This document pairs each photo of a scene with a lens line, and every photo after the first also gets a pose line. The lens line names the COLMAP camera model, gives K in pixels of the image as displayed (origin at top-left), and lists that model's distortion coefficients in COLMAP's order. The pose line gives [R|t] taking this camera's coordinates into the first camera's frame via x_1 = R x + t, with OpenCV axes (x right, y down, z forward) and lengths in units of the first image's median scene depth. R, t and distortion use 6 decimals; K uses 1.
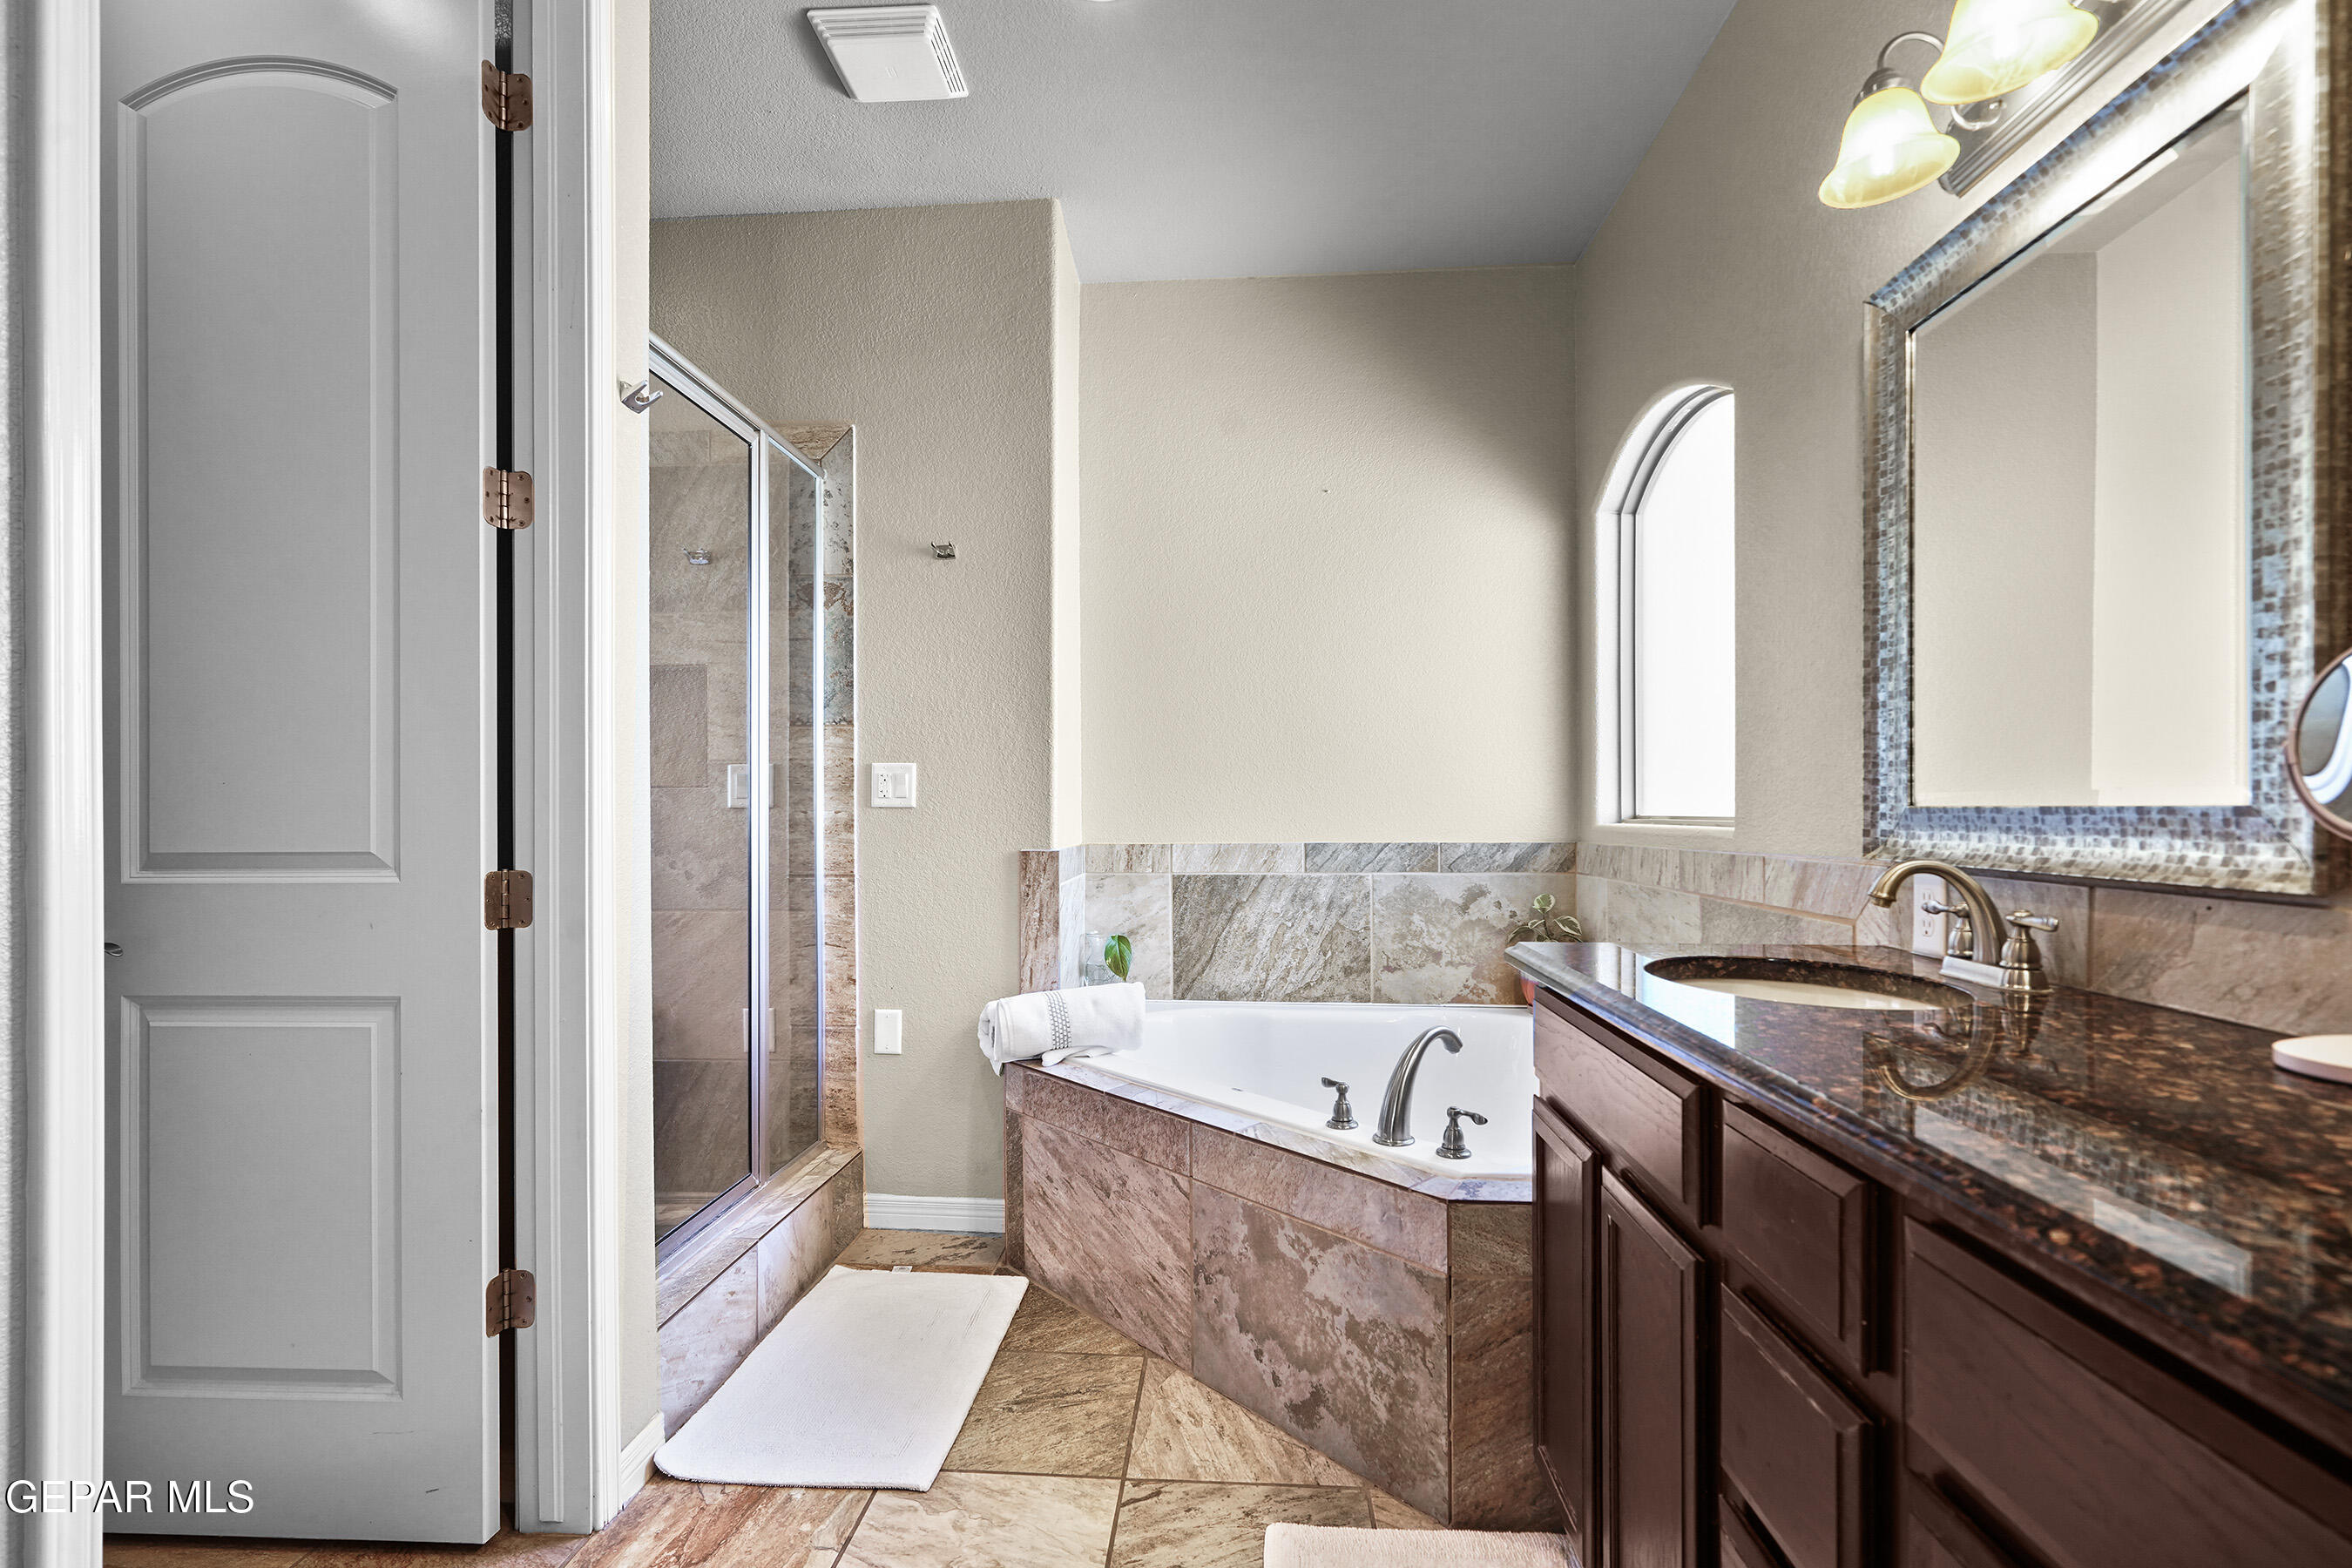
lens RADIAL K [[1085.6, 0, 1173.8], [0, 1085.6, 793.7], [0, 0, 1]] dist [-0.000899, 0.000535]
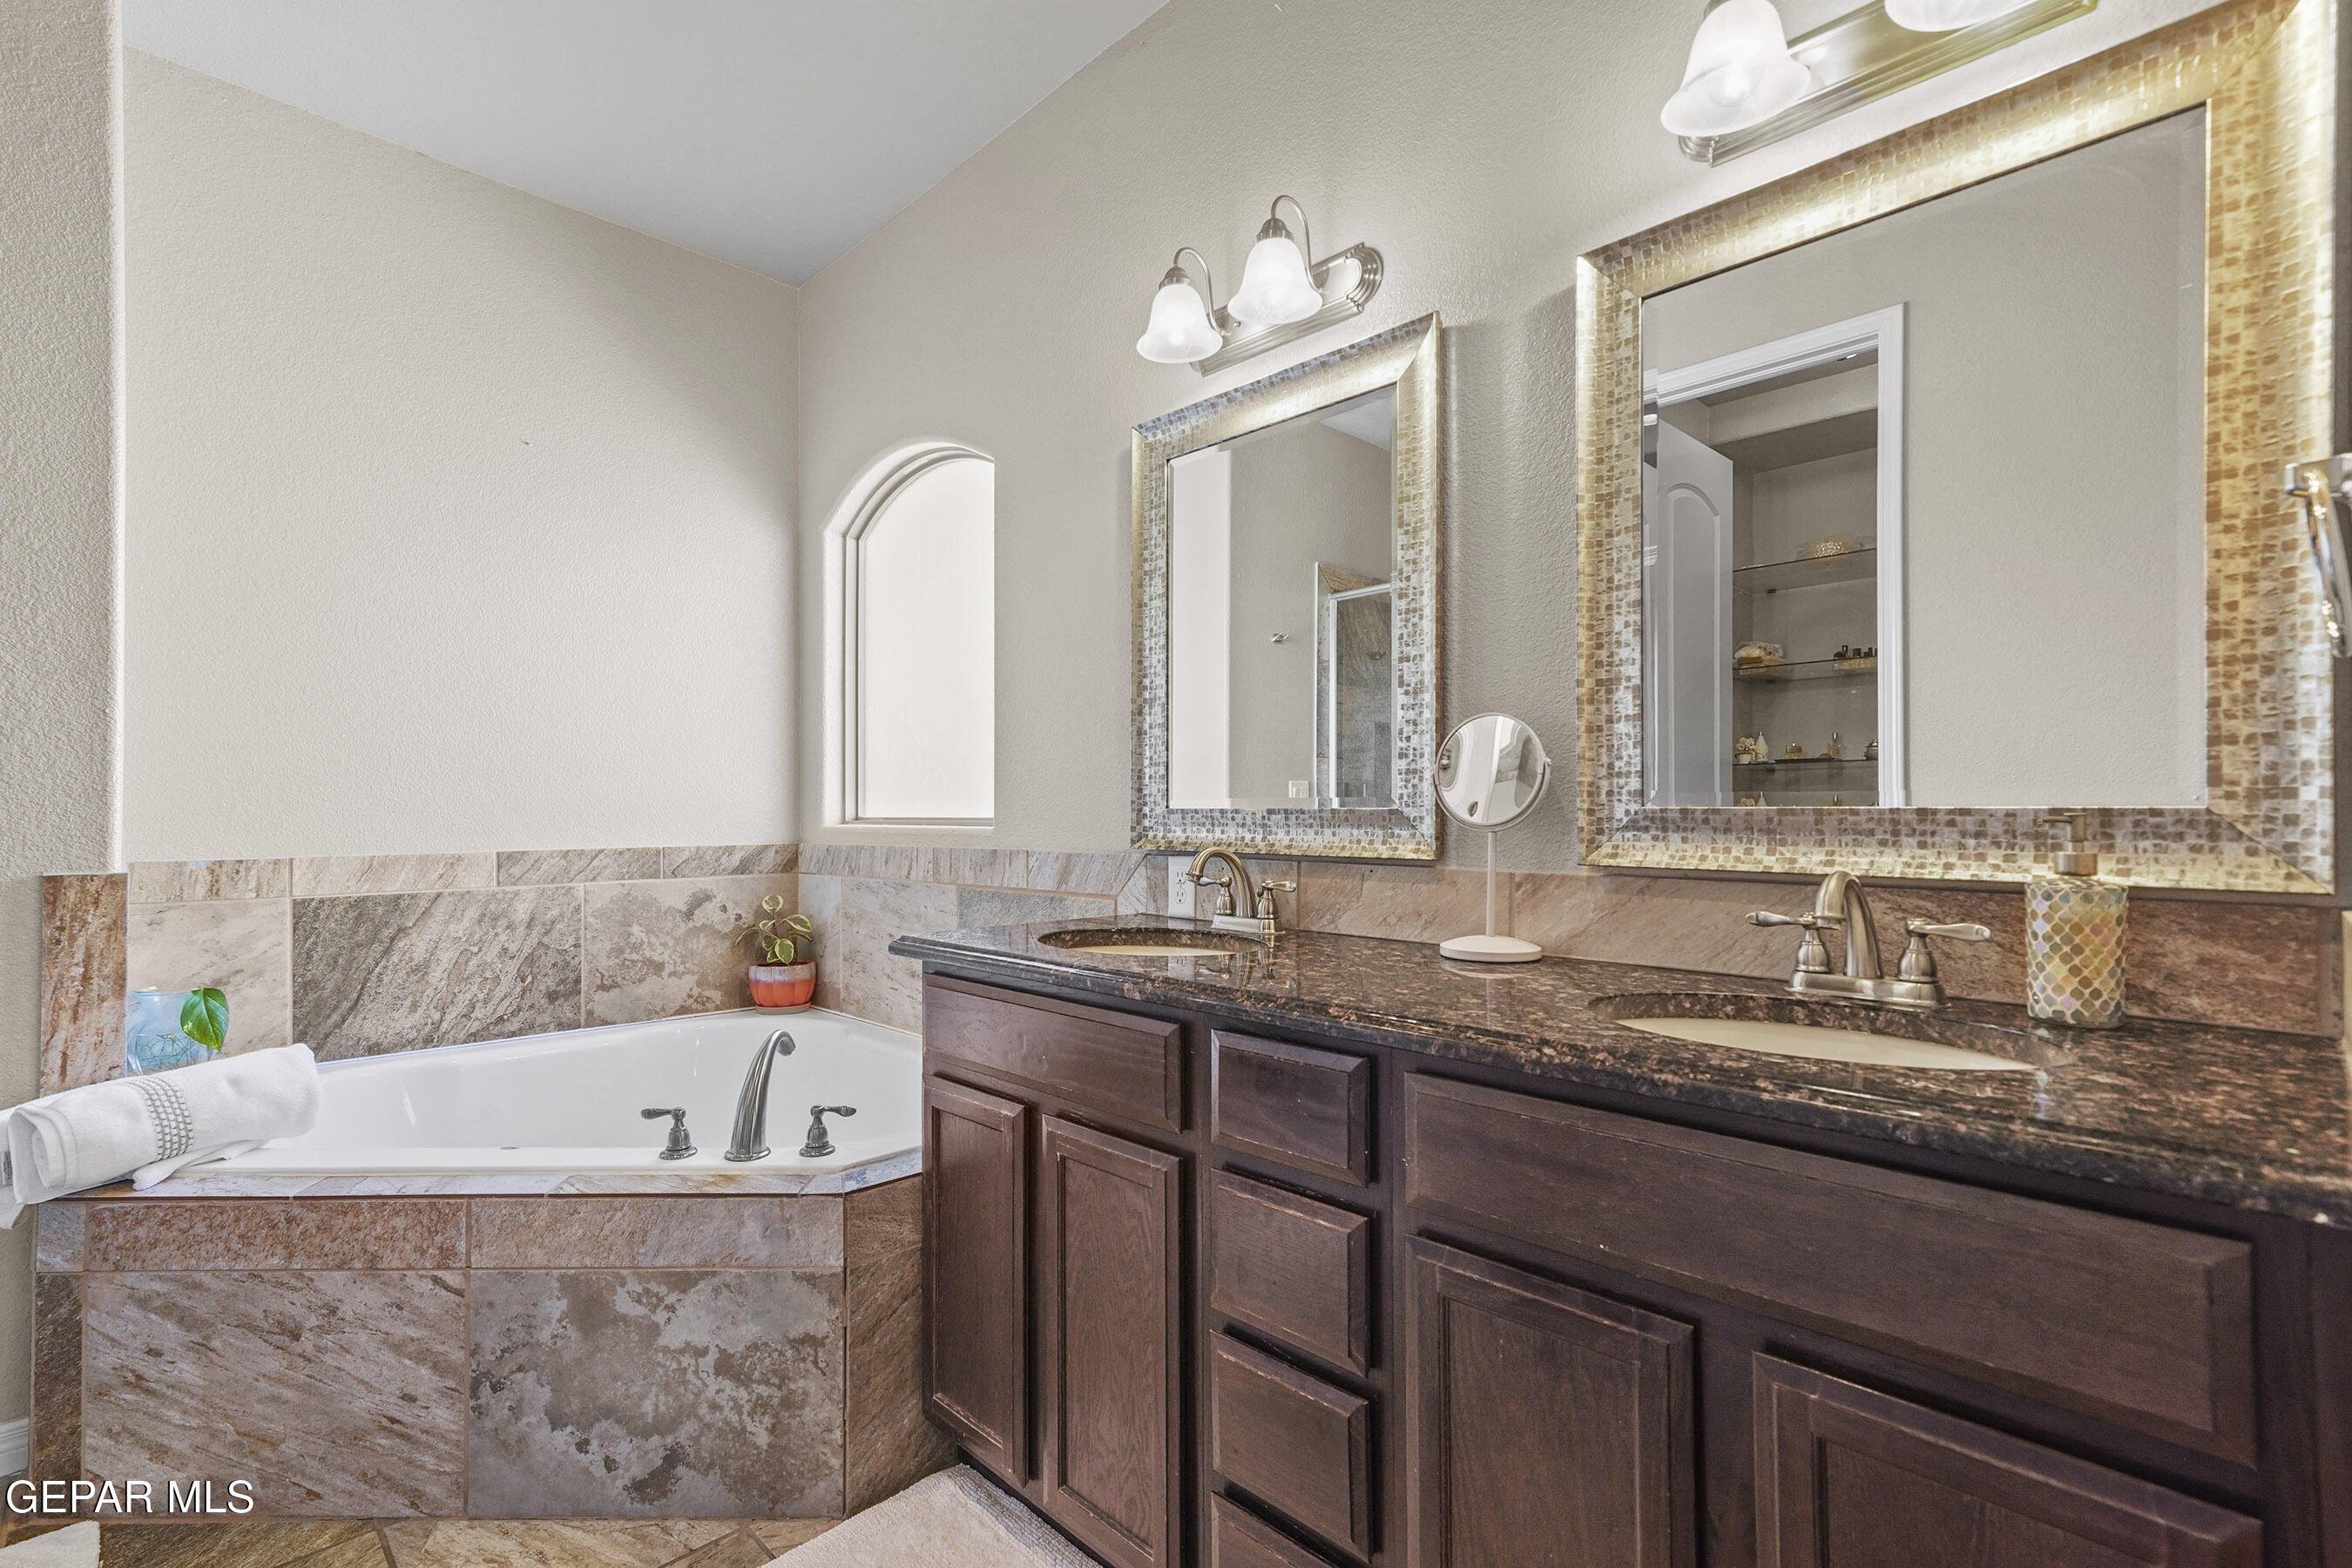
lens RADIAL K [[1066.4, 0, 1175.6], [0, 1066.4, 781.1], [0, 0, 1]] dist [0.014562, 0.001443]
pose [[0.670379, 0.019862, 0.741753, -0.229885], [-0.009567, 0.999790, -0.018124, 0.000646], [-0.741957, 0.005054, 0.670428, 0.069269]]
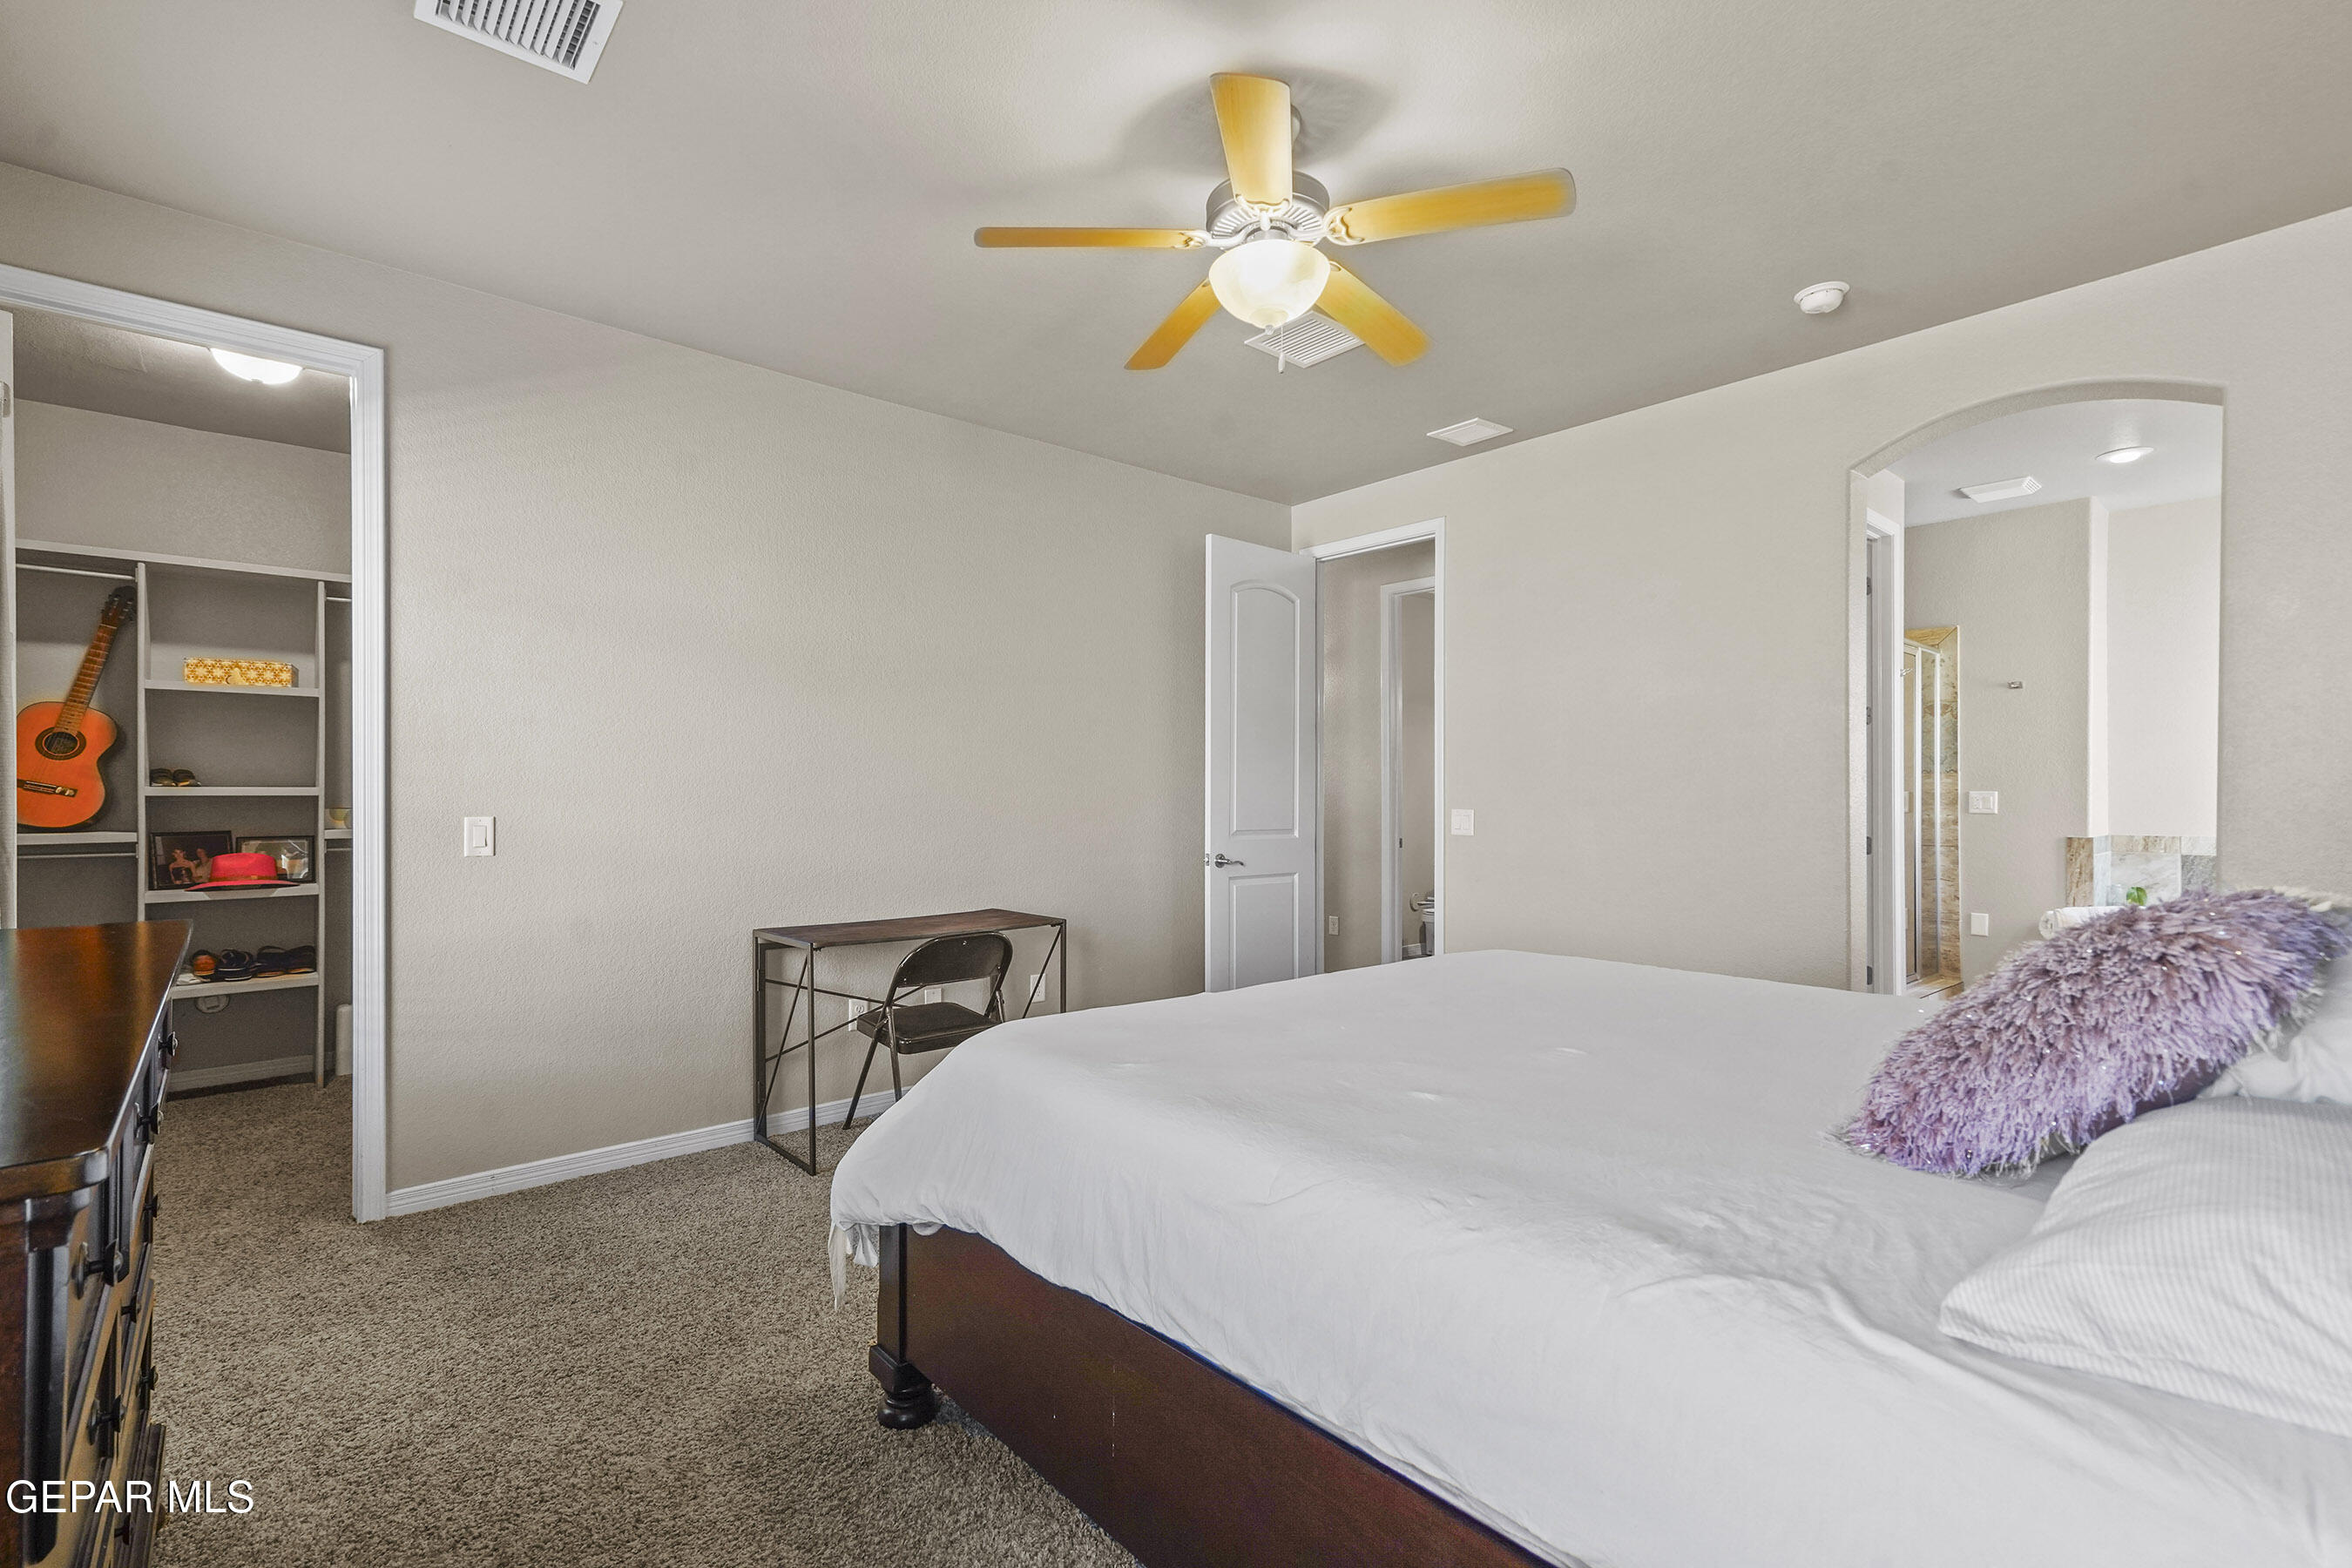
lens RADIAL K [[1066.4, 0, 1175.6], [0, 1066.4, 781.1], [0, 0, 1]] dist [0.014562, 0.001443]
pose [[0.701395, -0.002571, -0.712768, 0.157718], [0.006948, 0.999971, 0.003230, -0.088189], [0.712739, -0.007218, 0.701392, -2.026155]]
